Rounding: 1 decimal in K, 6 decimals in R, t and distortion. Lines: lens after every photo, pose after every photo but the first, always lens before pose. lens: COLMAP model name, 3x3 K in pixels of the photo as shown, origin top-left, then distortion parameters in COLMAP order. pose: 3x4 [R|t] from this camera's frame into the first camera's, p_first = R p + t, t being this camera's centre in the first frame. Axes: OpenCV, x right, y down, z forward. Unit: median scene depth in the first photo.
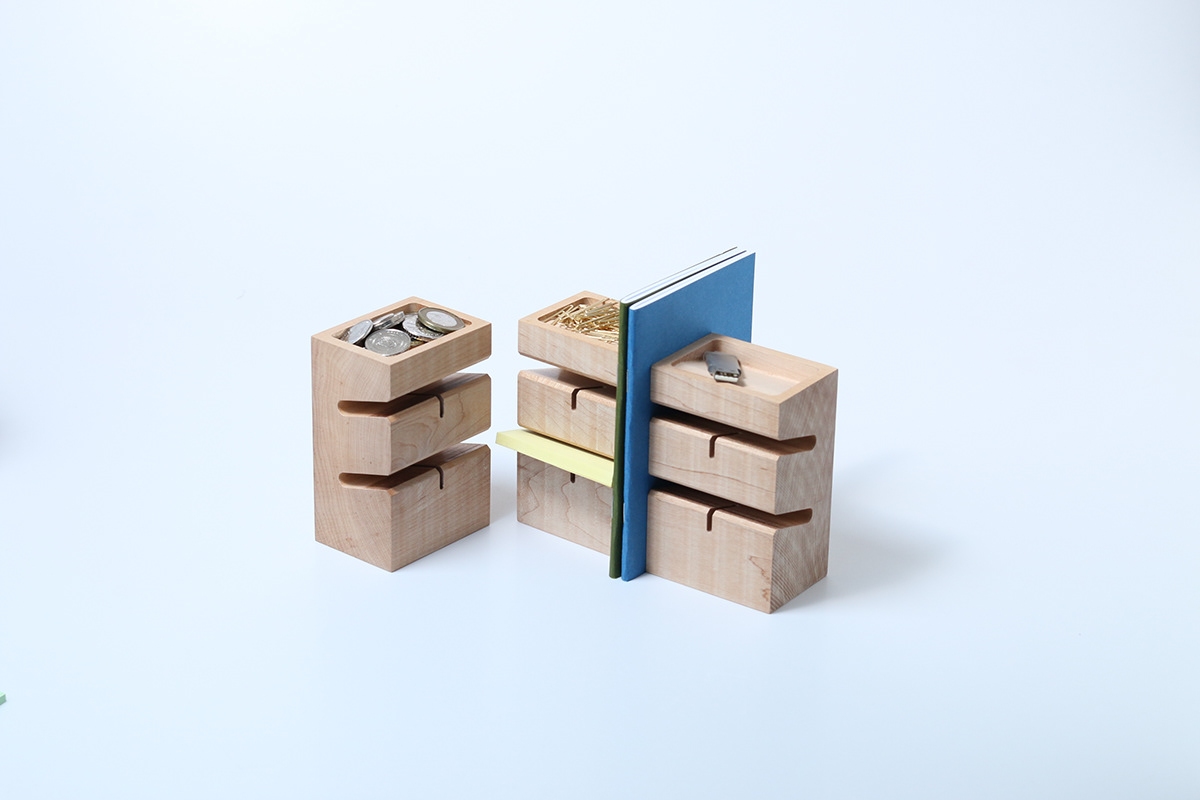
lens RADIAL K [[2934.3, 0, 600.0], [0, 2934.3, 400.0], [0, 0, 1]] dist [-0.094163, 0.088881]
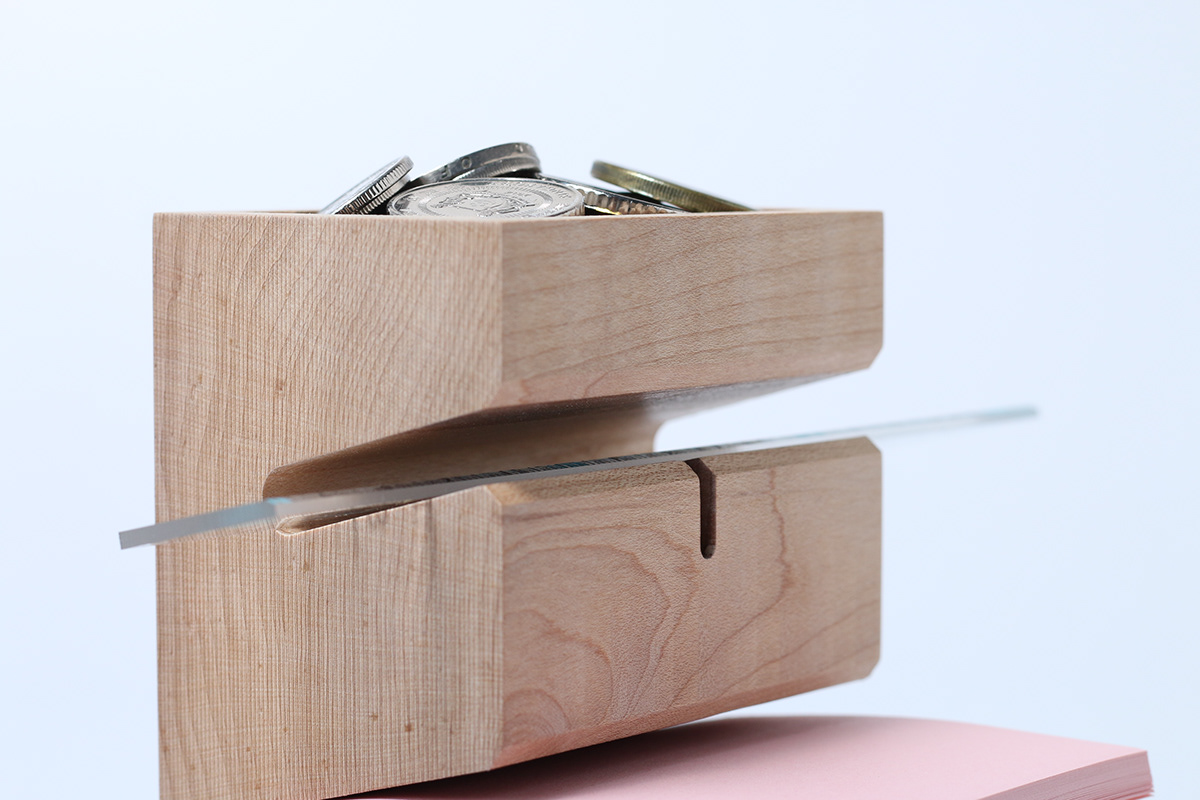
lens RADIAL K [[2934.3, 0, 600.0], [0, 2934.3, 400.0], [0, 0, 1]] dist [-0.094163, 0.088881]
pose [[0.999631, -0.021083, 0.017116, -0.066589], [0.025444, 0.947382, -0.319092, 0.069127], [-0.009488, 0.319410, 0.947569, 0.777478]]
